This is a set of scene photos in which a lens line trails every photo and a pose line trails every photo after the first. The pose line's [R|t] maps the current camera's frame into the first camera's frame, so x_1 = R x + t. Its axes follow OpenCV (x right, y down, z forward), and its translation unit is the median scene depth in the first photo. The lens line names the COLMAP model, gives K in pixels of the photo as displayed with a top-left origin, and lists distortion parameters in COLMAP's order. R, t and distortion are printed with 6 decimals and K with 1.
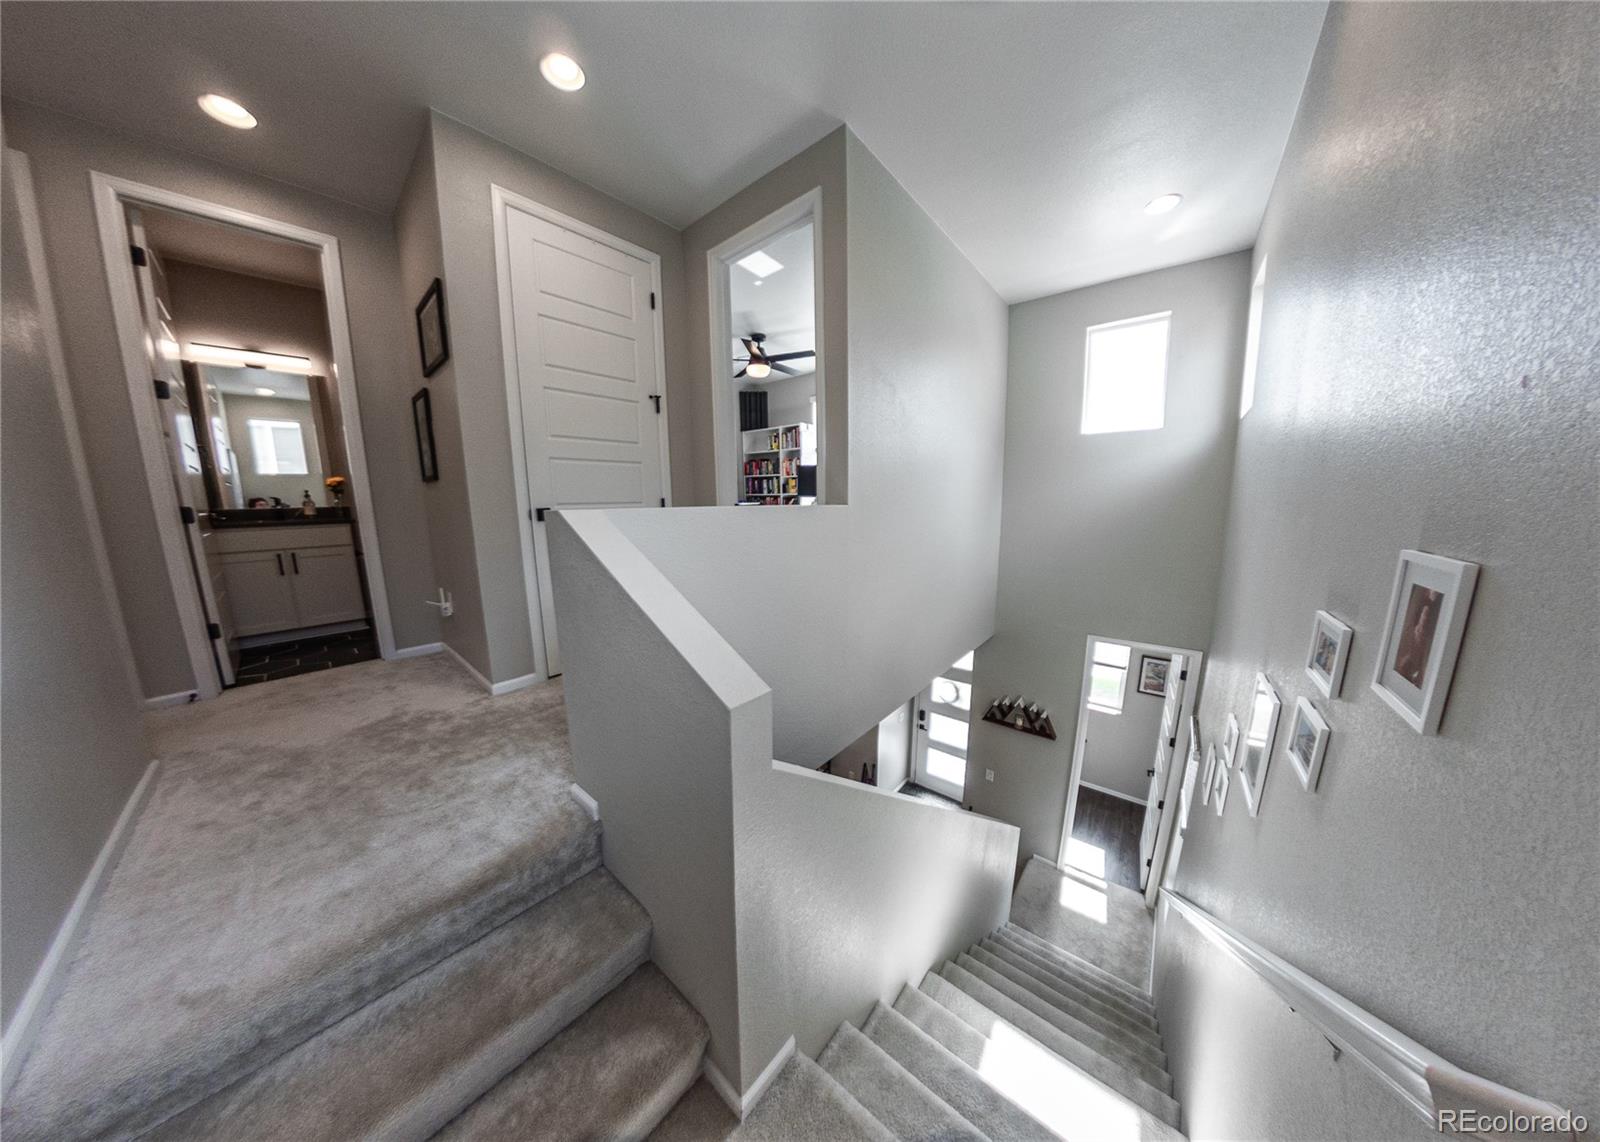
lens RADIAL K [[473.4, 0, 761.6], [0, 473.4, 577.1], [0, 0, 1]] dist [-0.036863, 0.000012]
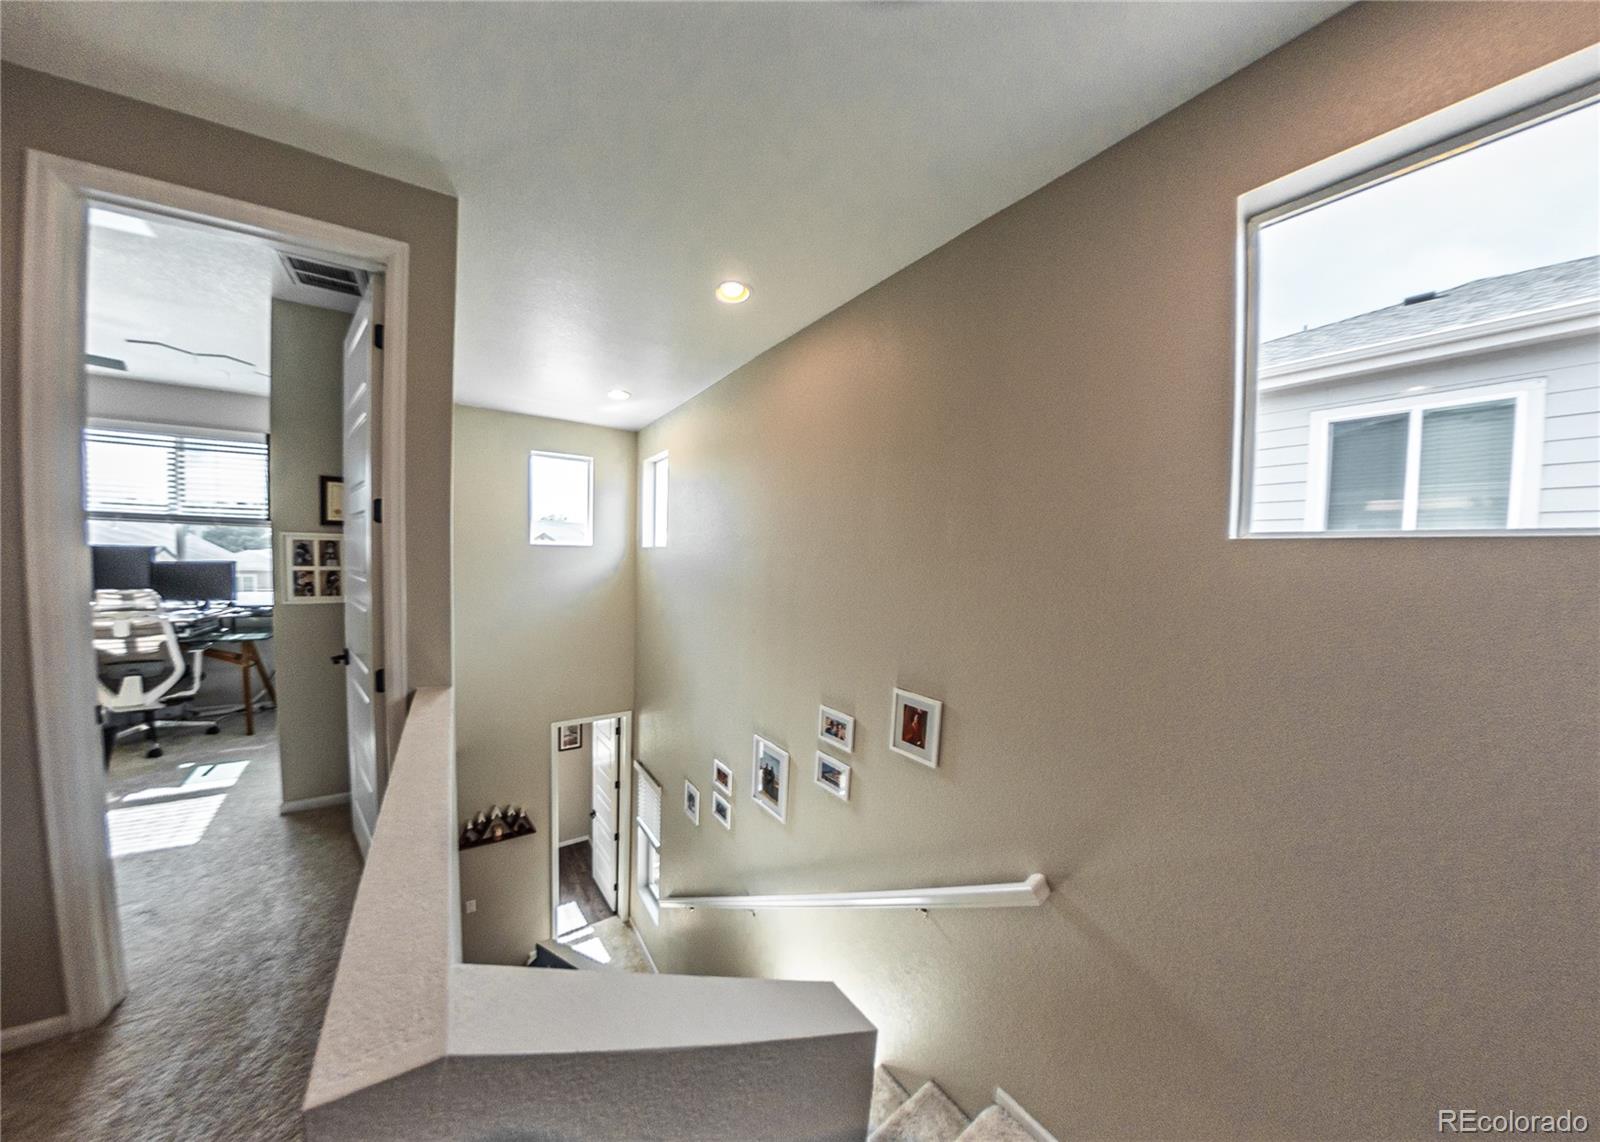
lens RADIAL K [[473.4, 0, 761.6], [0, 473.4, 577.1], [0, 0, 1]] dist [-0.036863, 0.000012]
pose [[0.234822, -0.033284, 0.971468, -0.244026], [0.122015, 0.992518, 0.004512, -0.160154], [-0.964350, 0.117474, 0.237126, 0.212390]]
